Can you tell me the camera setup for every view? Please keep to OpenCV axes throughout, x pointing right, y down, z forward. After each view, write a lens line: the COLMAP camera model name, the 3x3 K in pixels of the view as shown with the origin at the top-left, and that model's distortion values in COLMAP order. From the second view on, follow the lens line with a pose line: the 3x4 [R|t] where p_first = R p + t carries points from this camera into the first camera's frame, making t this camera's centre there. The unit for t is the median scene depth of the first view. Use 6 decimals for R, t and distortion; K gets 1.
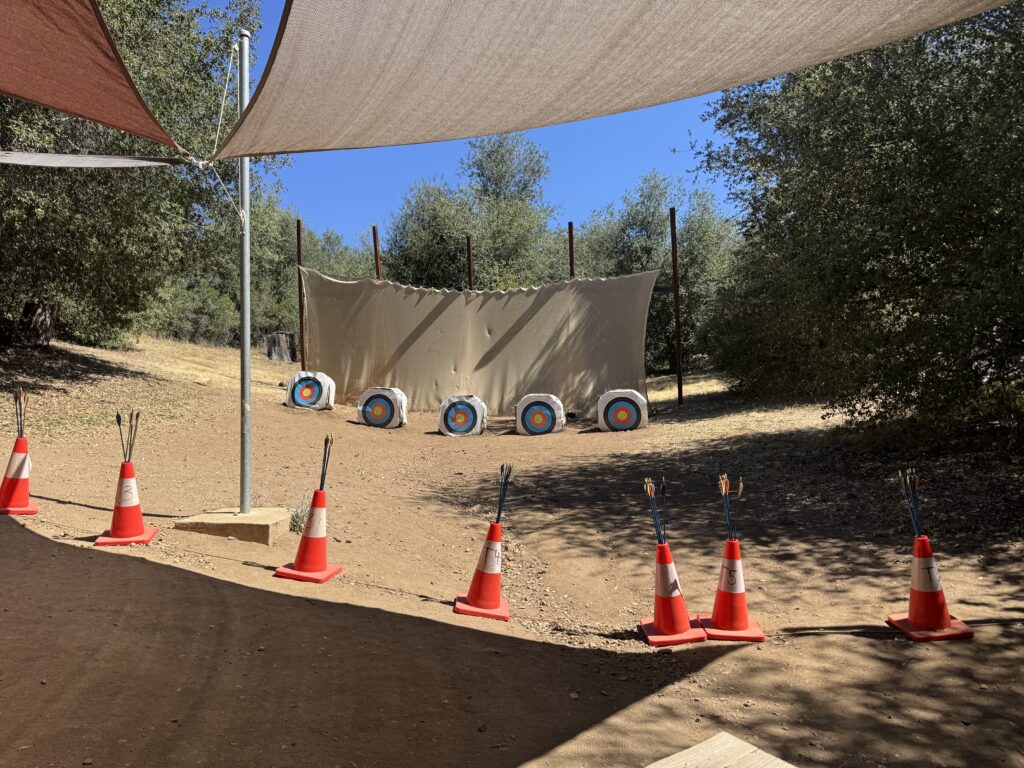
lens RADIAL K [[717.5, 0, 514.4], [0, 717.5, 387.4], [0, 0, 1]] dist [0.035371, -0.010362]
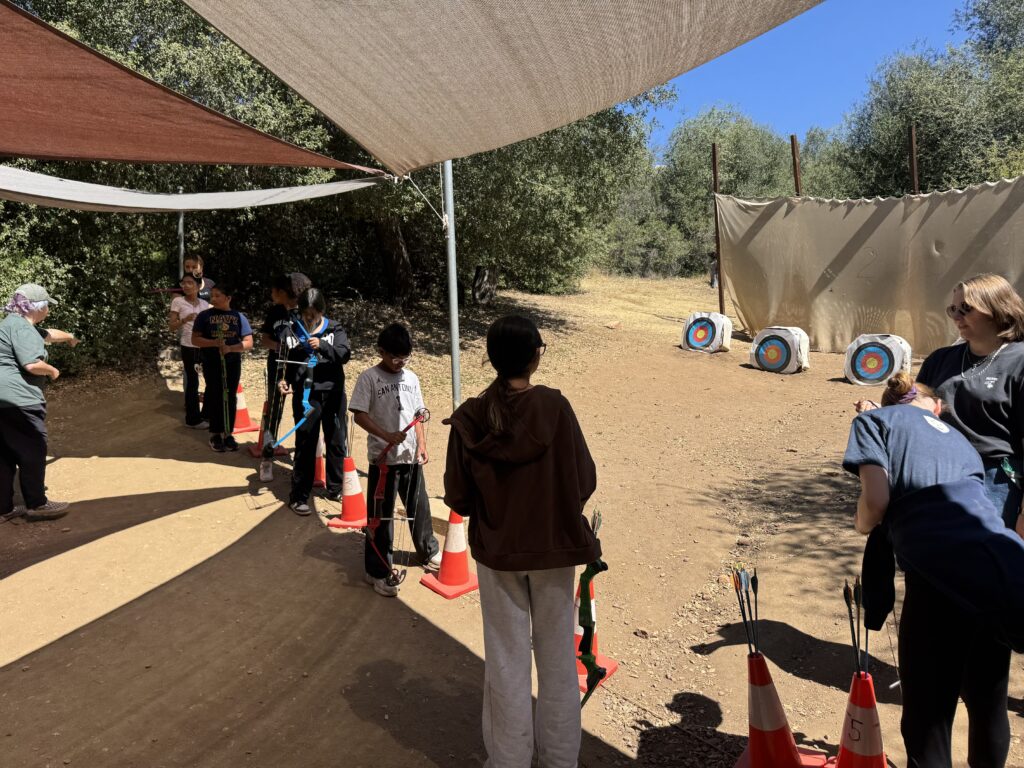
lens RADIAL K [[717.5, 0, 508.9], [0, 717.5, 384.5], [0, 0, 1]] dist [0.035371, -0.010362]
pose [[0.776193, 0.023061, -0.630074, 0.119186], [0.051470, 0.993678, 0.099774, -0.035062], [0.628392, -0.109873, 0.770099, 0.089649]]
